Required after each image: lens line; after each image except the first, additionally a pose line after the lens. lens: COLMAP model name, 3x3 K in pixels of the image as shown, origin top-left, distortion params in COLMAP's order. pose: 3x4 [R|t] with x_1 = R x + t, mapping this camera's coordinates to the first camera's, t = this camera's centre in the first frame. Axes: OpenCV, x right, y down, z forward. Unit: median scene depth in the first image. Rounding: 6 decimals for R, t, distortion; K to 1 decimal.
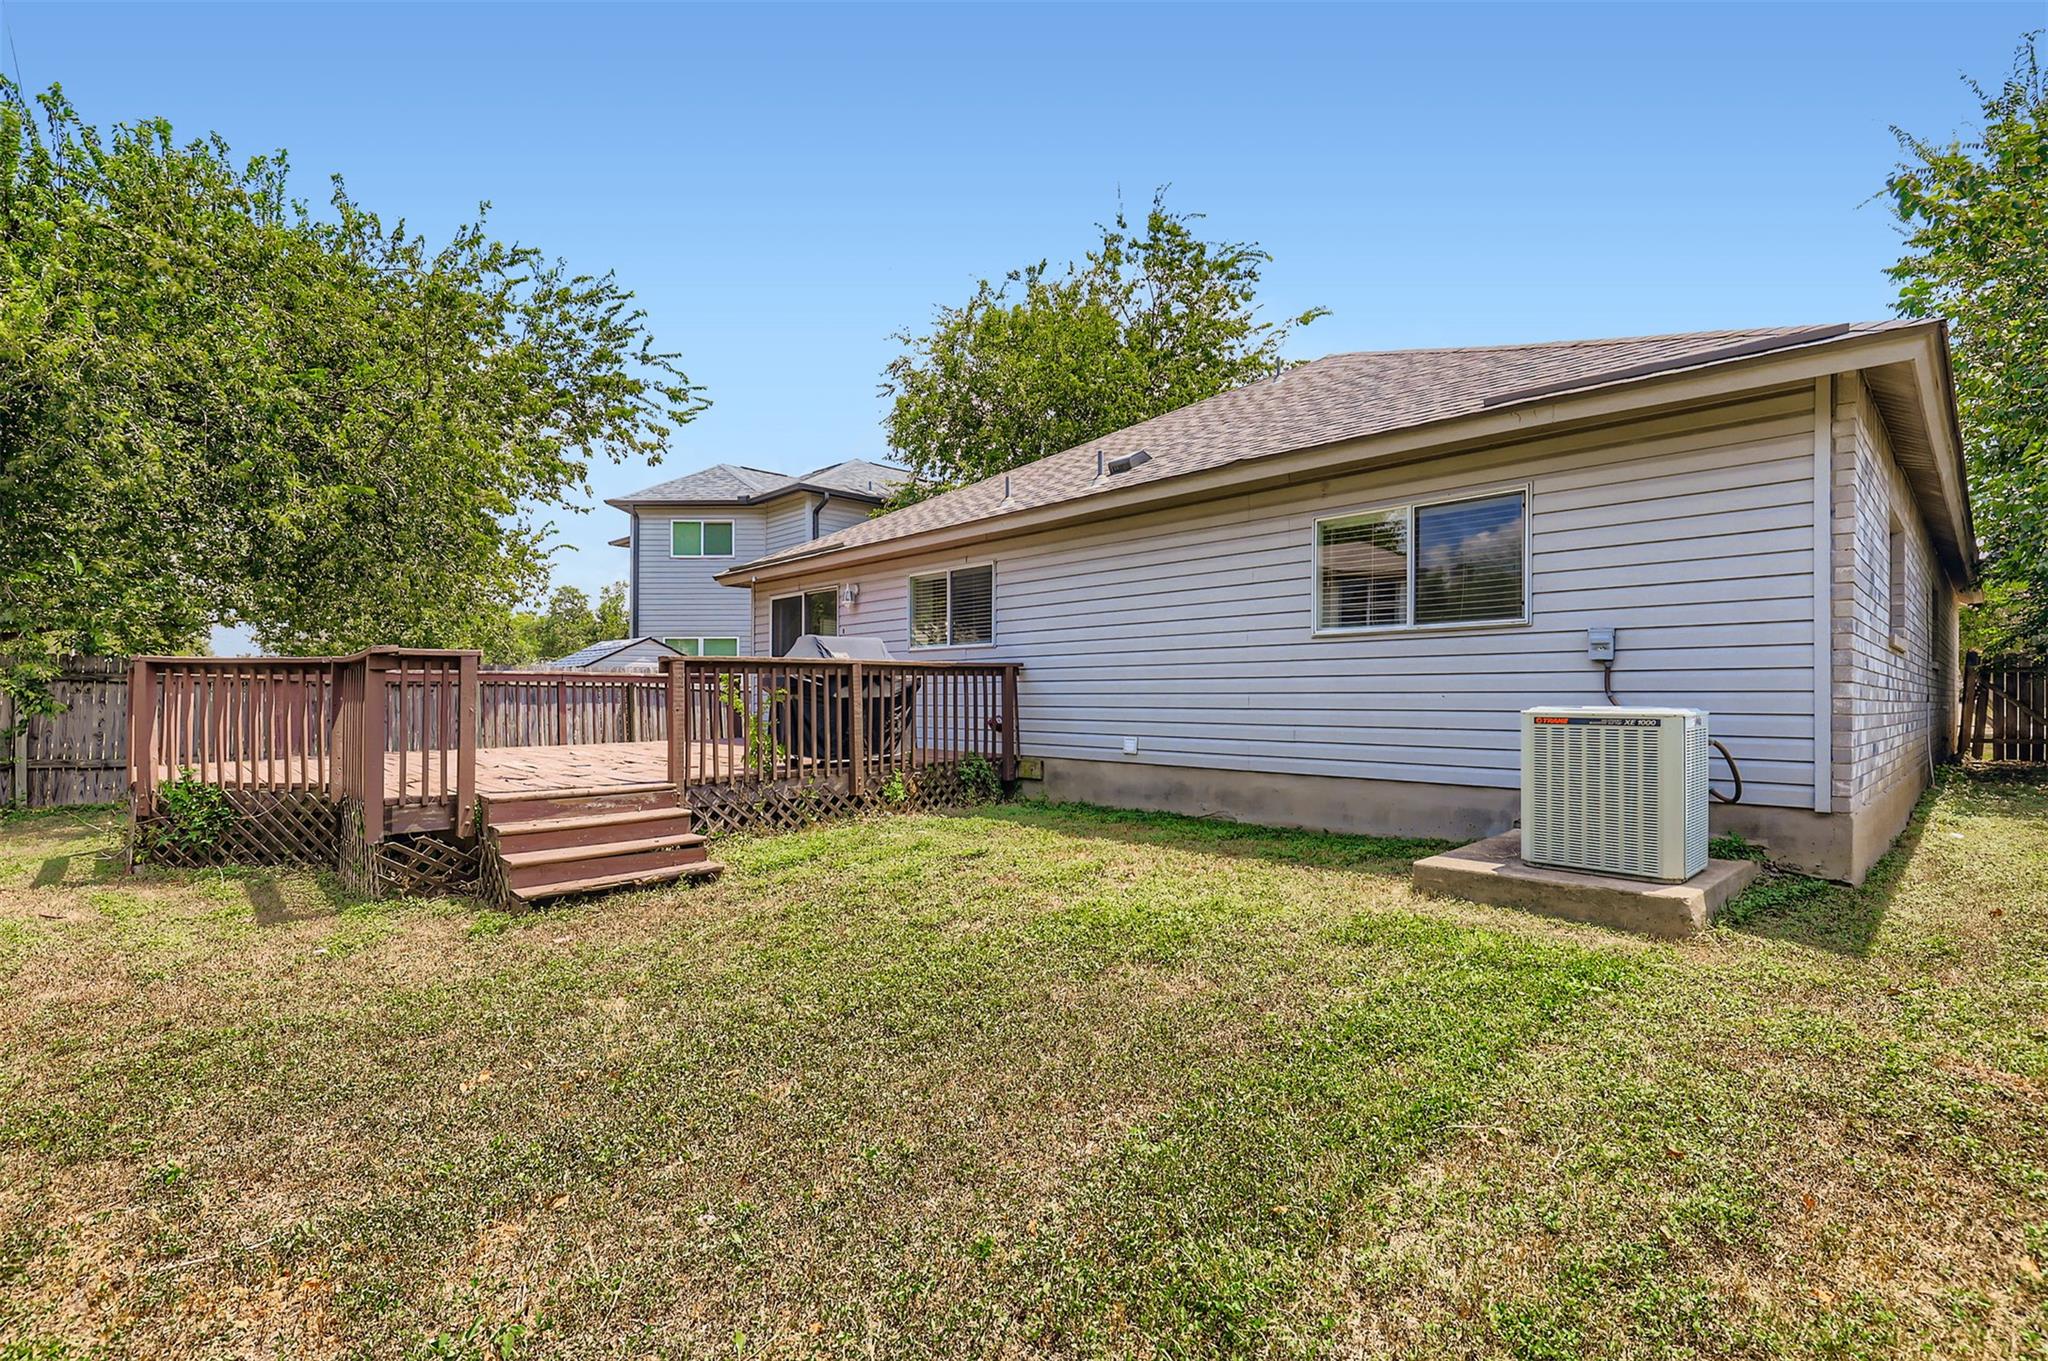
lens RADIAL K [[923.0, 0, 1027.7], [0, 923.0, 685.5], [0, 0, 1]] dist [0.007483, -0.002859]
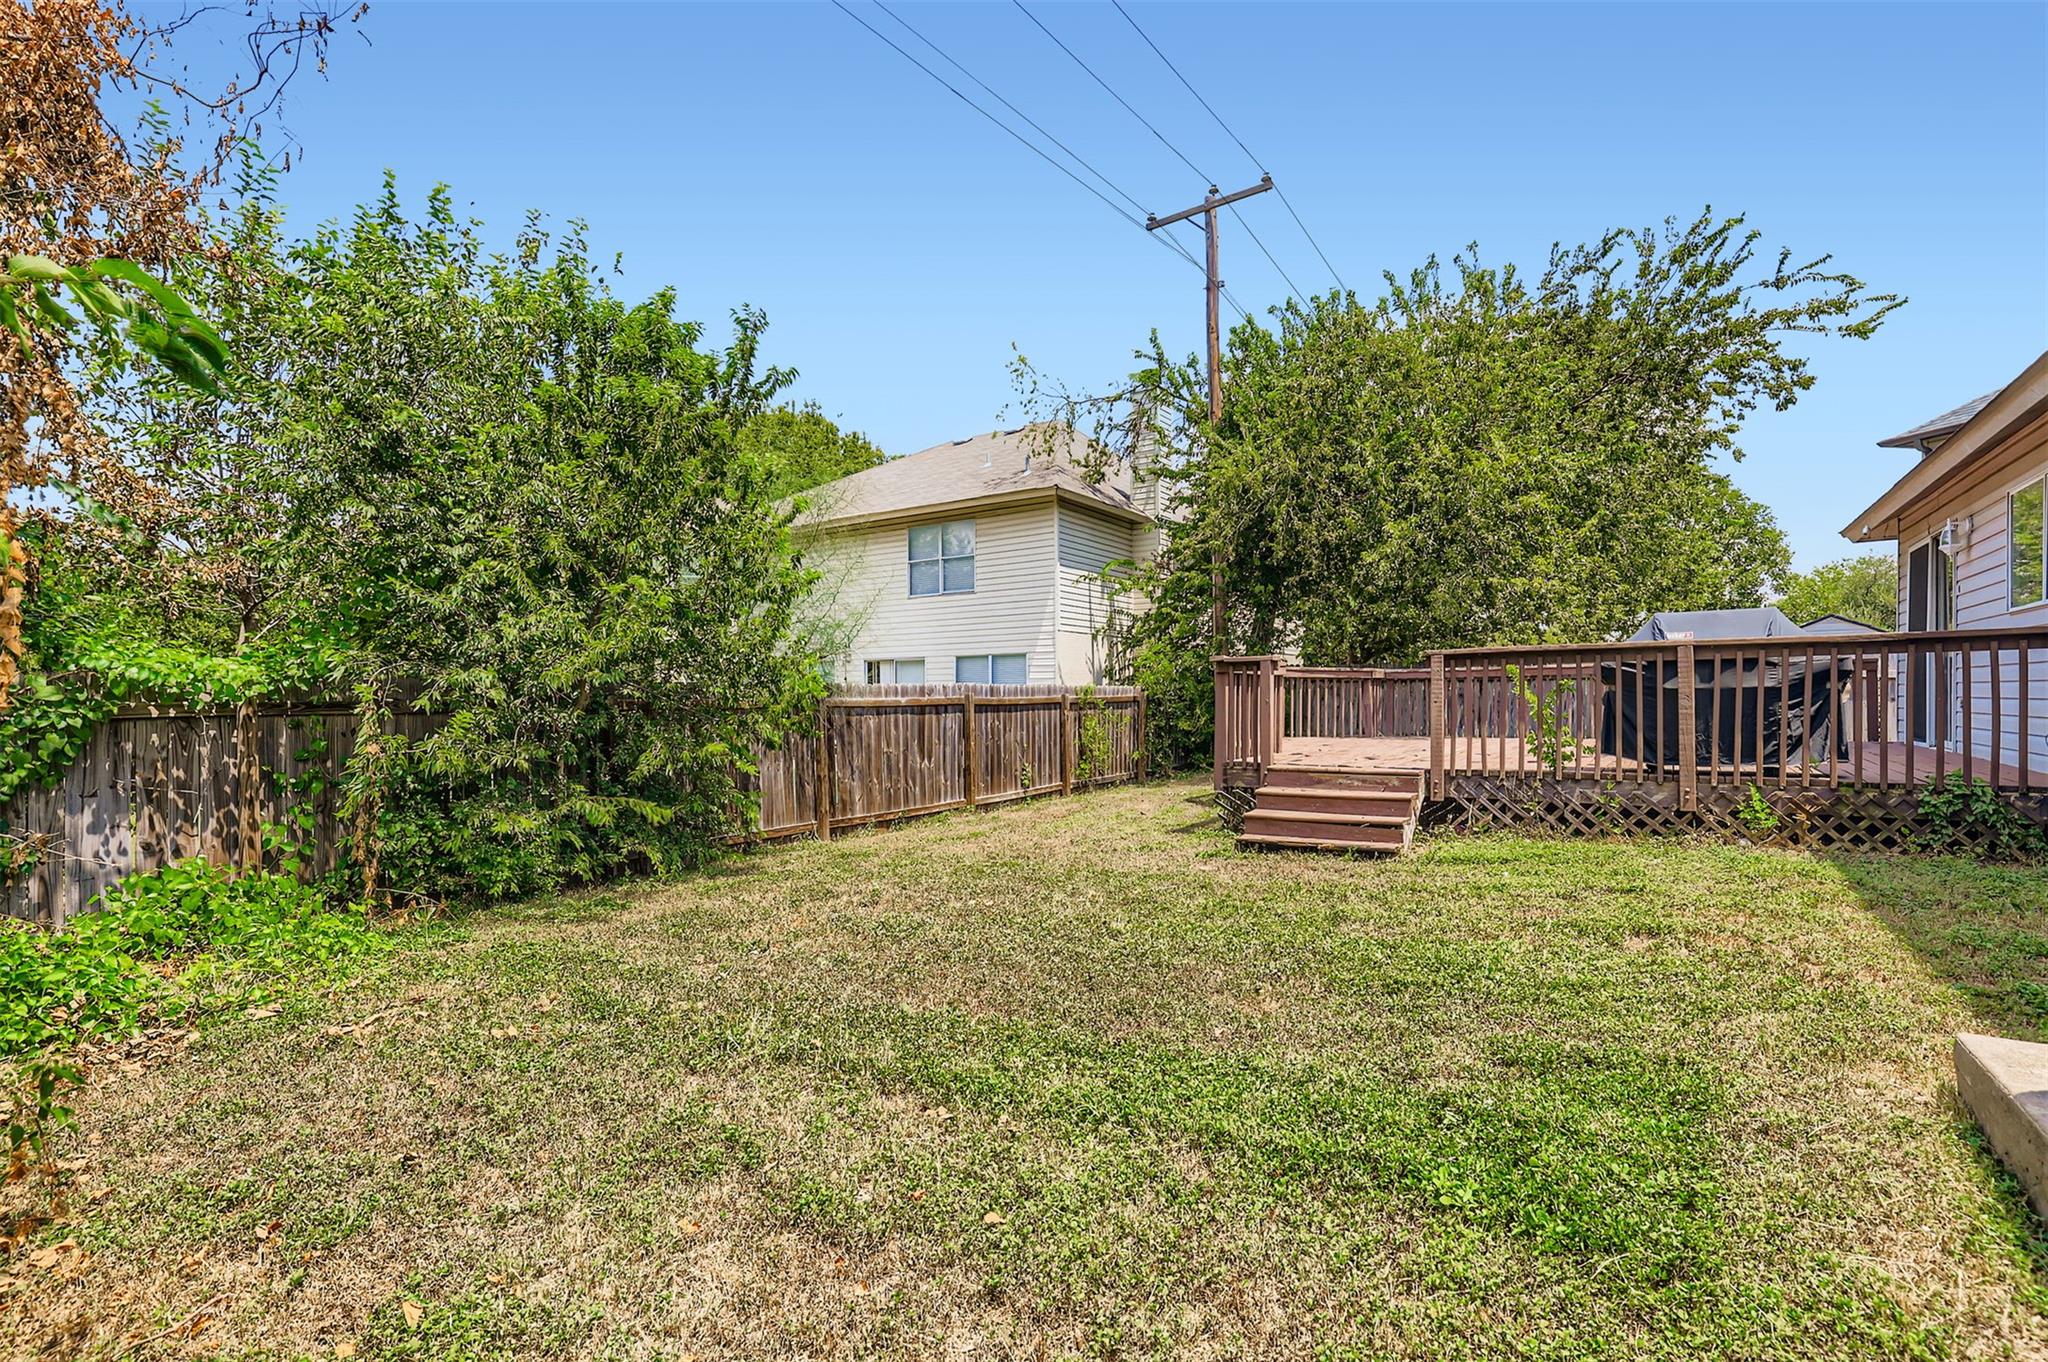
lens RADIAL K [[923.0, 0, 1027.8], [0, 923.0, 693.8], [0, 0, 1]] dist [0.007483, -0.002859]
pose [[0.217718, -0.000952, -0.976011, 0.463756], [0.019492, 0.999804, 0.003373, 0.004149], [0.975817, -0.019759, 0.217694, 0.272940]]
